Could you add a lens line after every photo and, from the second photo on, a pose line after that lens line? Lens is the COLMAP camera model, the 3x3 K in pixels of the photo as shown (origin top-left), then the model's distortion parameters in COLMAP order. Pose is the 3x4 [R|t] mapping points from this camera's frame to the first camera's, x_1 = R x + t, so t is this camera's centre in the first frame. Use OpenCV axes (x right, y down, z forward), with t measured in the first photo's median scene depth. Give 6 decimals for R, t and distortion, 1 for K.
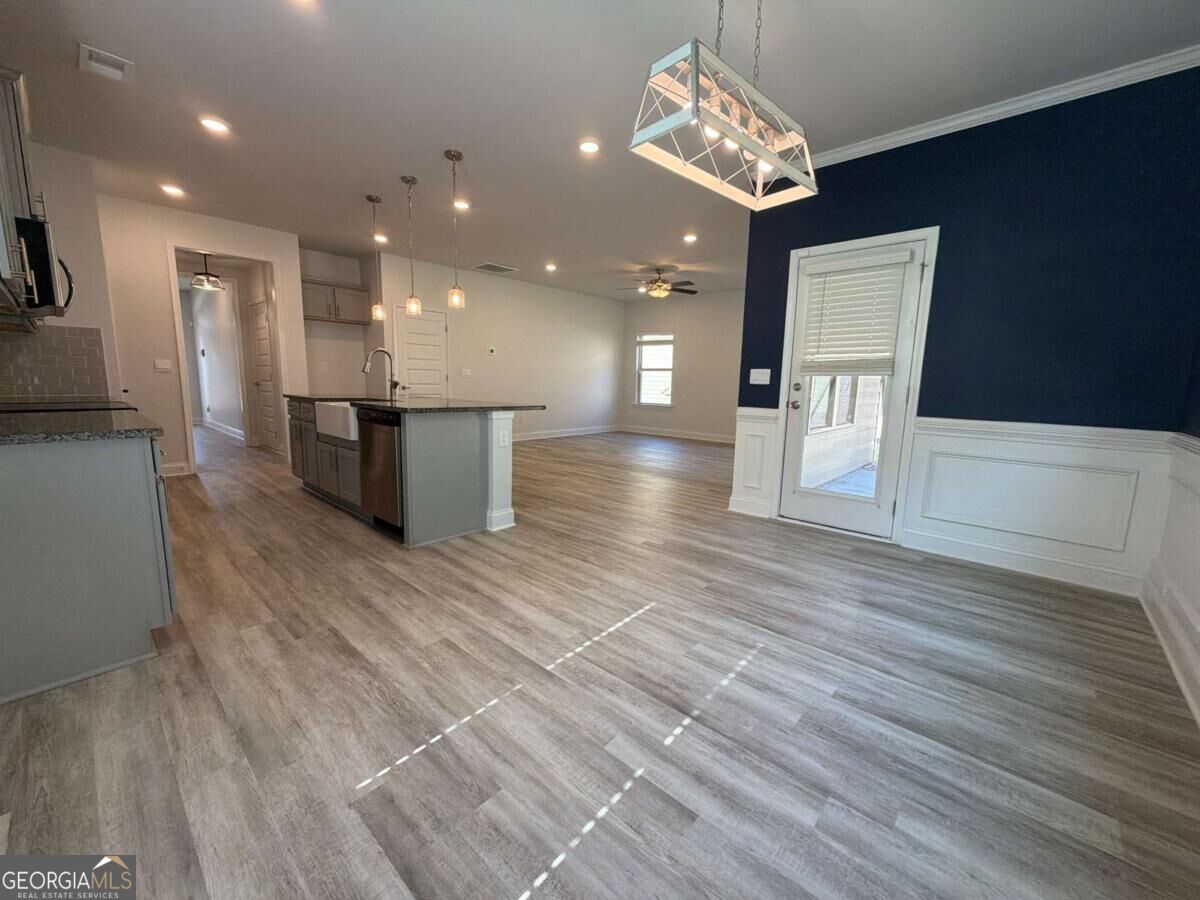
lens RADIAL K [[477.4, 0, 597.6], [0, 477.4, 449.4], [0, 0, 1]] dist [0.000436, 0.000008]
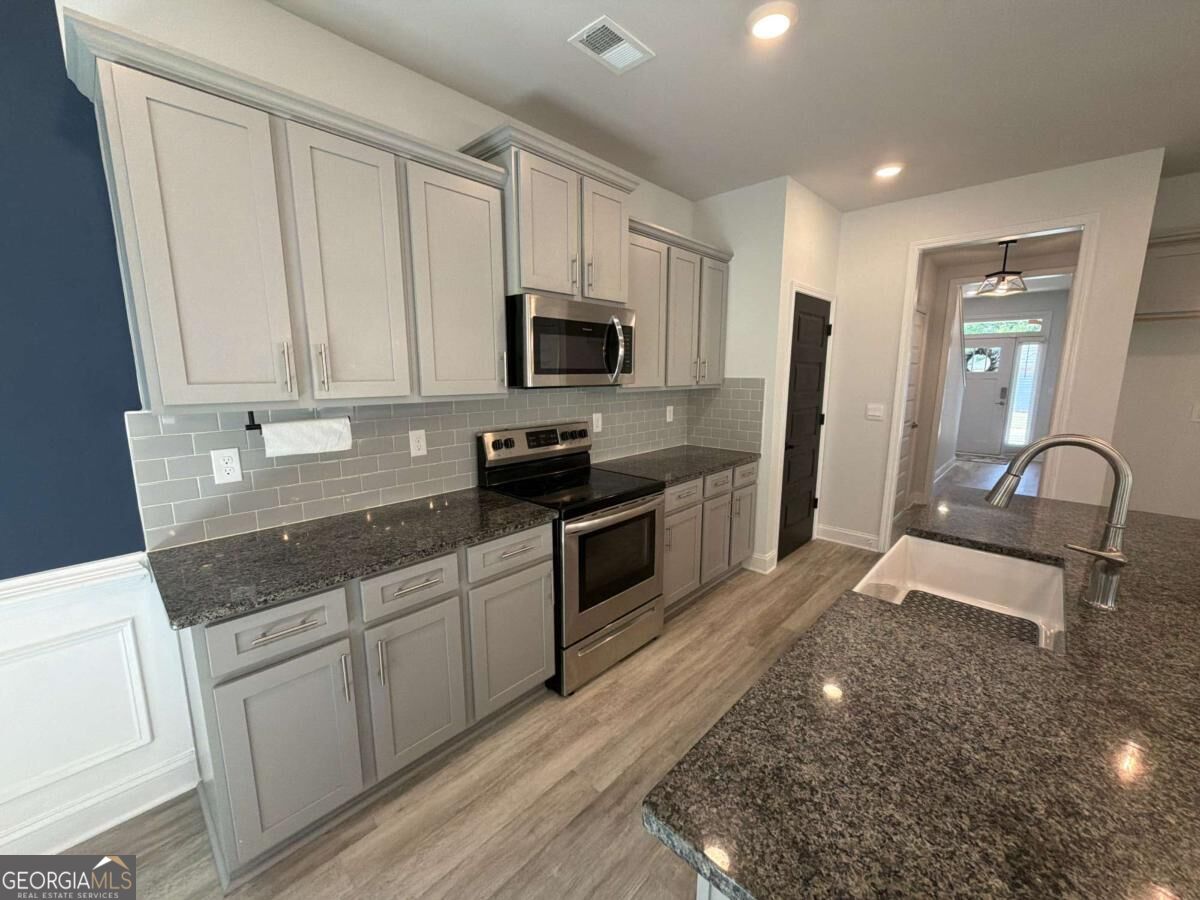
lens RADIAL K [[477.4, 0, 597.6], [0, 477.4, 449.4], [0, 0, 1]] dist [0.000436, 0.000008]
pose [[-0.017983, 0.145612, -0.989178, -0.207875], [-0.146977, 0.978206, 0.146668, -0.296103], [0.988976, 0.148024, 0.003810, 1.004909]]
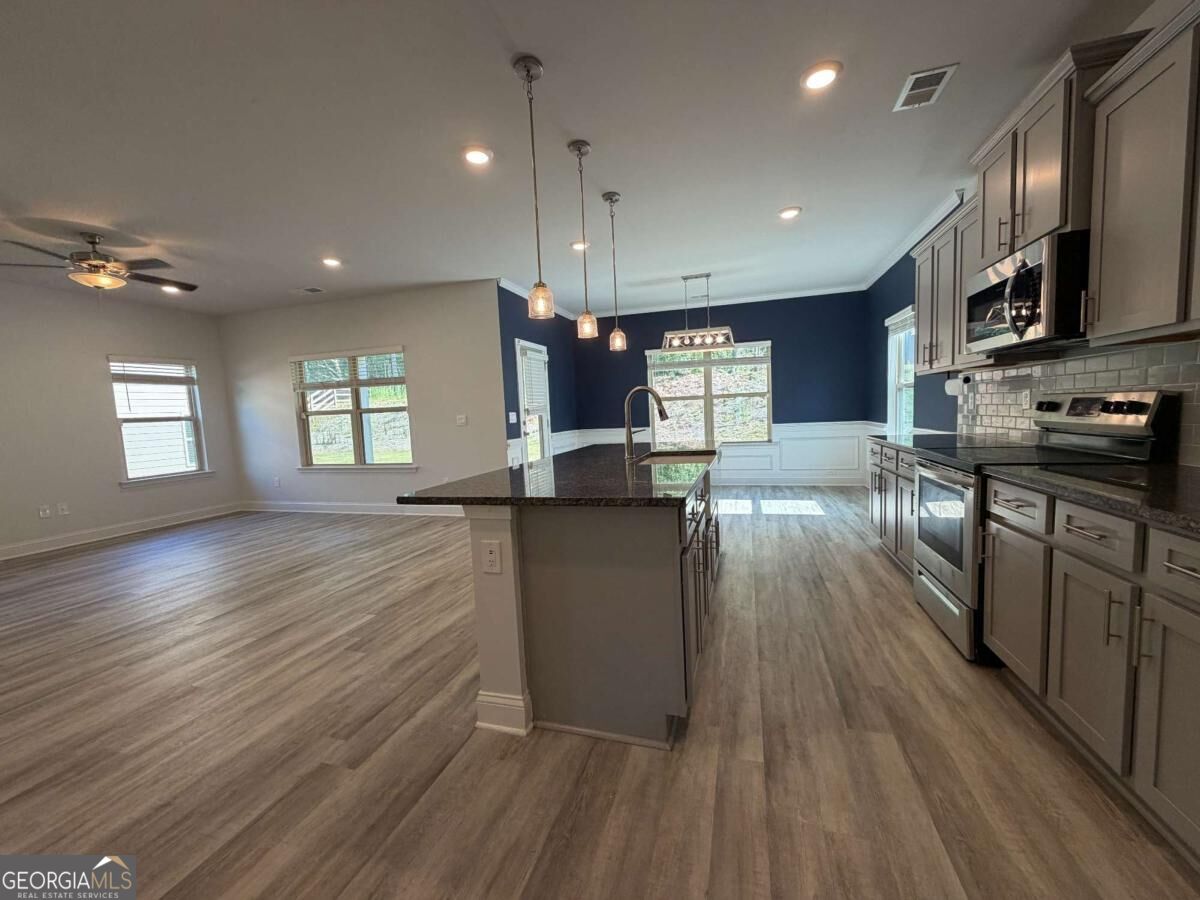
lens RADIAL K [[477.4, 0, 597.6], [0, 477.4, 449.4], [0, 0, 1]] dist [0.000436, 0.000008]
pose [[-0.427465, -0.075131, 0.900904, -1.557260], [0.164467, 0.973448, 0.159217, -0.354231], [-0.888946, 0.216229, -0.403759, 1.975938]]
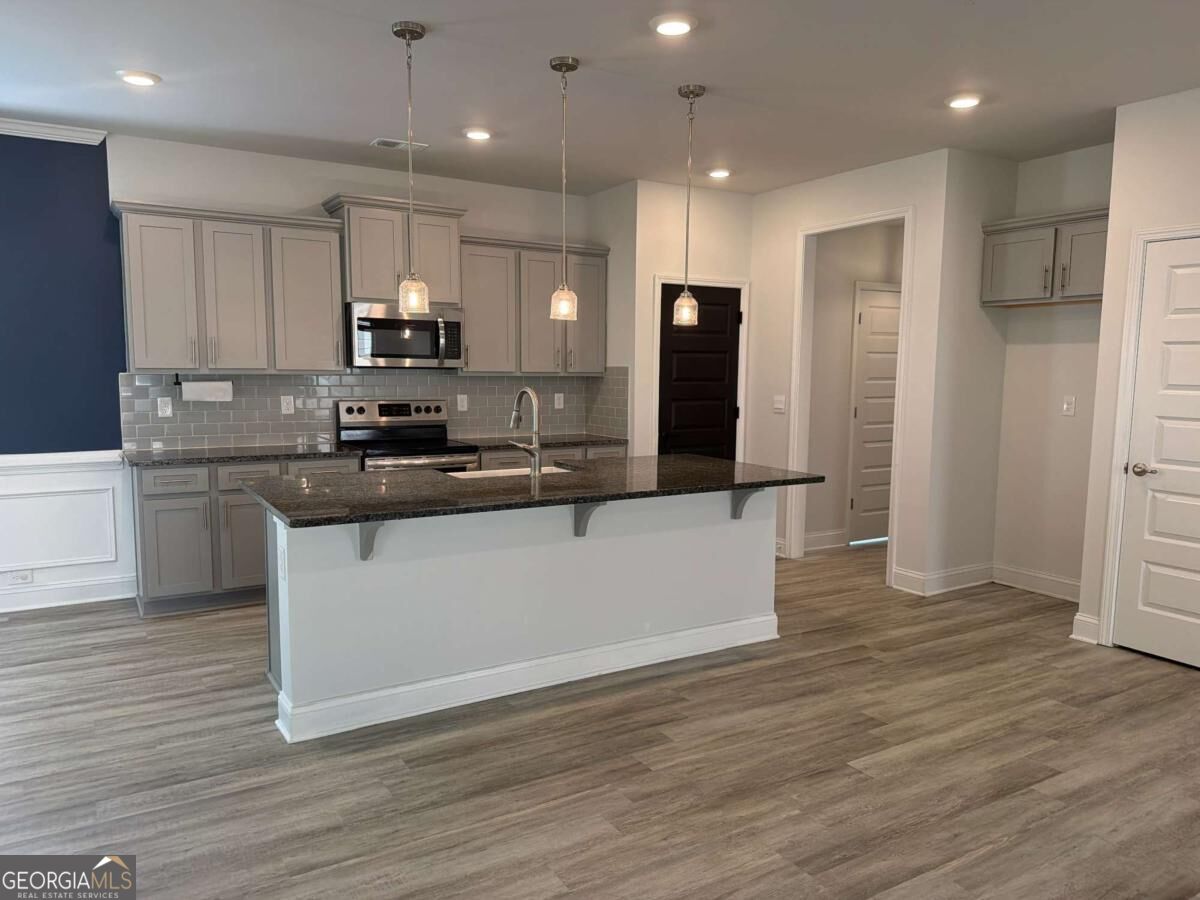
lens RADIAL K [[843.7, 0, 600.0], [0, 843.7, 450.0], [0, 0, 1]] dist [0.083303, -0.123042]
pose [[-0.280333, 0.070762, -0.957291, 0.756439], [-0.153486, 0.981144, 0.117471, -0.392567], [0.947552, 0.179861, -0.264186, 1.980403]]
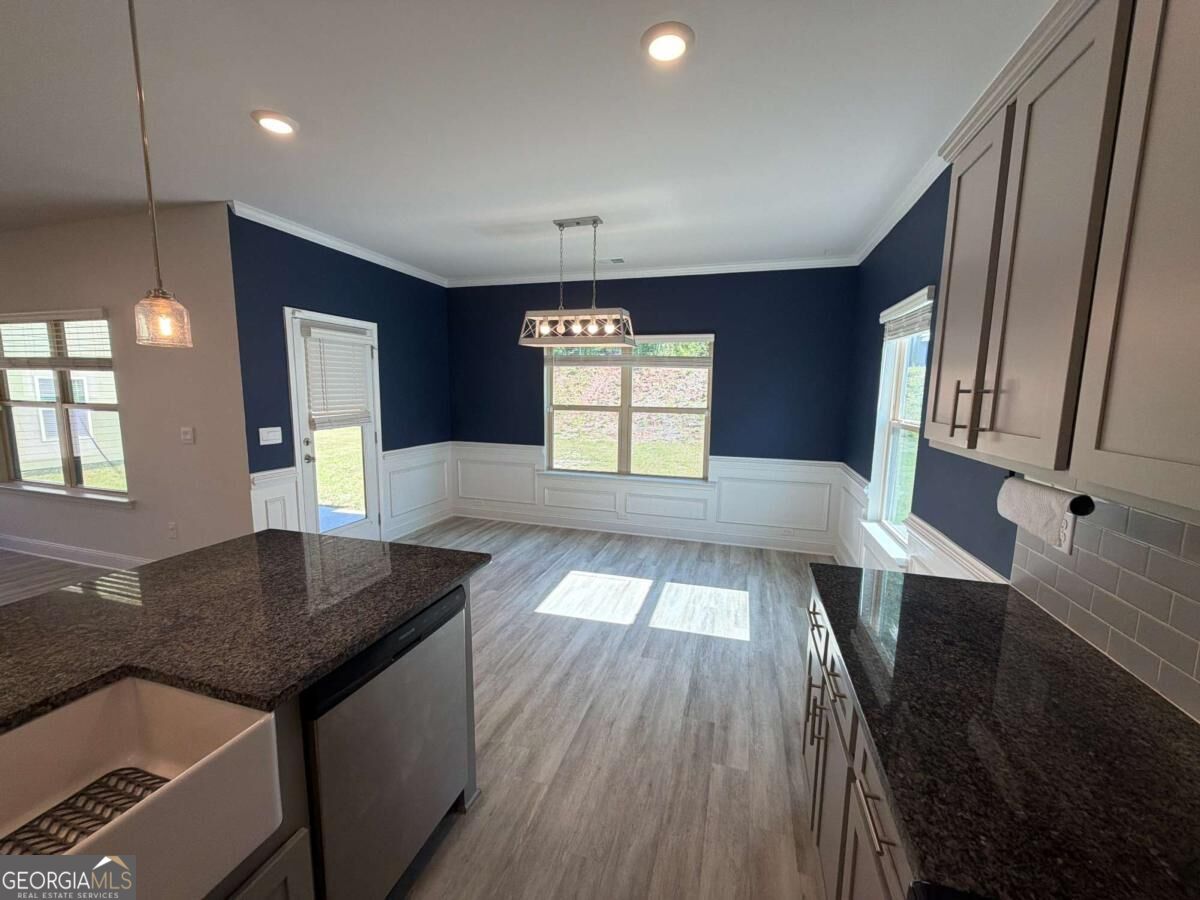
lens RADIAL K [[477.4, 0, 597.6], [0, 477.4, 449.4], [0, 0, 1]] dist [0.000436, 0.000008]
pose [[-0.425329, -0.139019, 0.894298, -1.047652], [0.106138, 0.973652, 0.201834, -0.348990], [-0.898794, 0.180765, -0.399367, 1.160875]]
